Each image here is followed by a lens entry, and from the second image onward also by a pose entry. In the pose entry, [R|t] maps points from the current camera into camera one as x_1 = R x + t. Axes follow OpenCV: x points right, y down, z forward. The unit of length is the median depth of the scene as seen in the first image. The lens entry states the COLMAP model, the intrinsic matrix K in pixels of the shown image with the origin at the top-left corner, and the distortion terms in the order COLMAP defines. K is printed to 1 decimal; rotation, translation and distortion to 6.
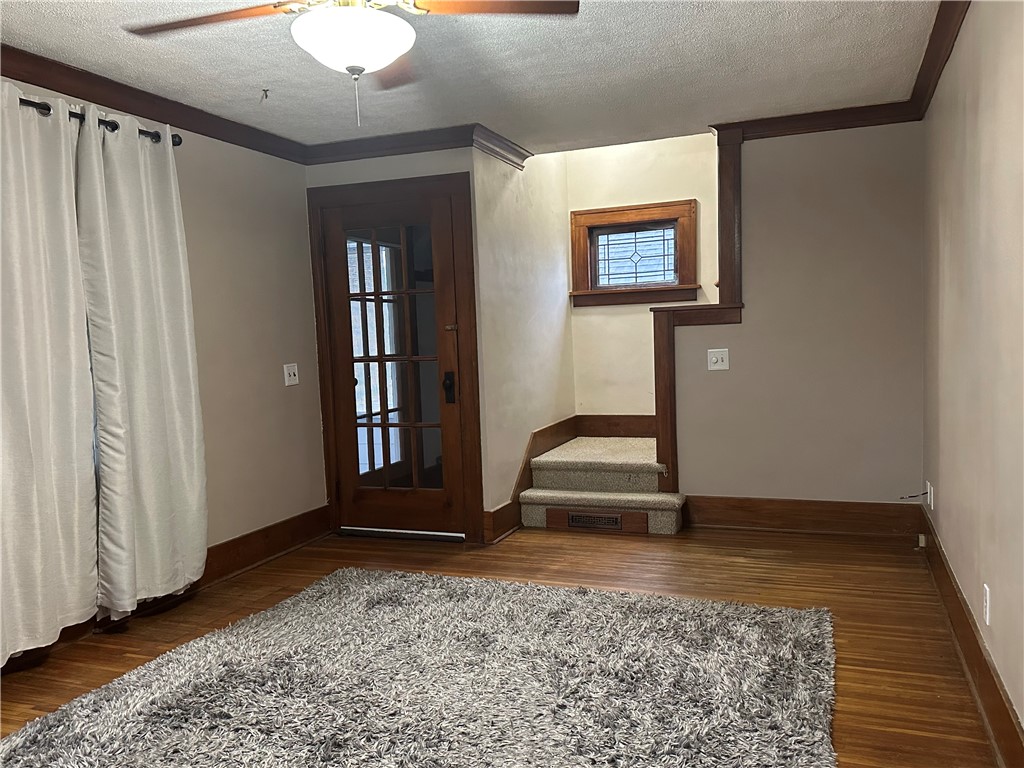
lens RADIAL K [[812.8, 0, 512.0], [0, 812.8, 384.0], [0, 0, 1]] dist [0.161466, -0.323387]
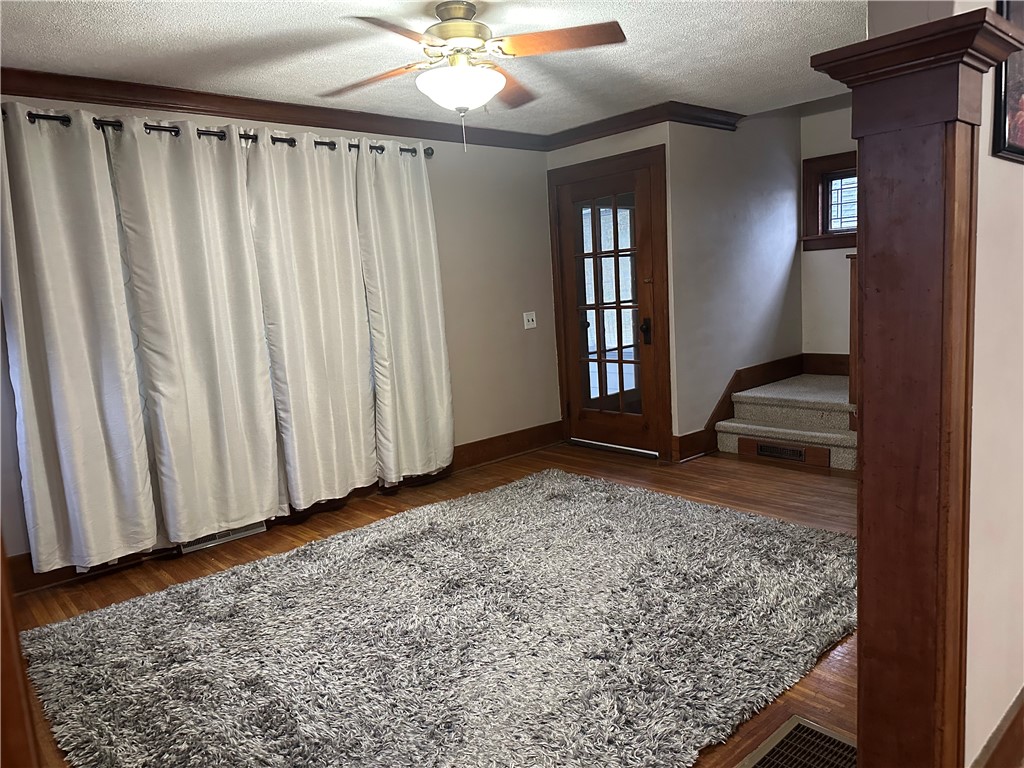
lens RADIAL K [[715.2, 0, 512.0], [0, 715.2, 384.0], [0, 0, 1]] dist [0.100828, -0.133687]
pose [[0.885938, 0.044158, -0.461697, 0.272543], [0.003471, 0.994798, 0.101805, -0.030620], [0.463791, -0.091795, 0.881176, -0.032302]]
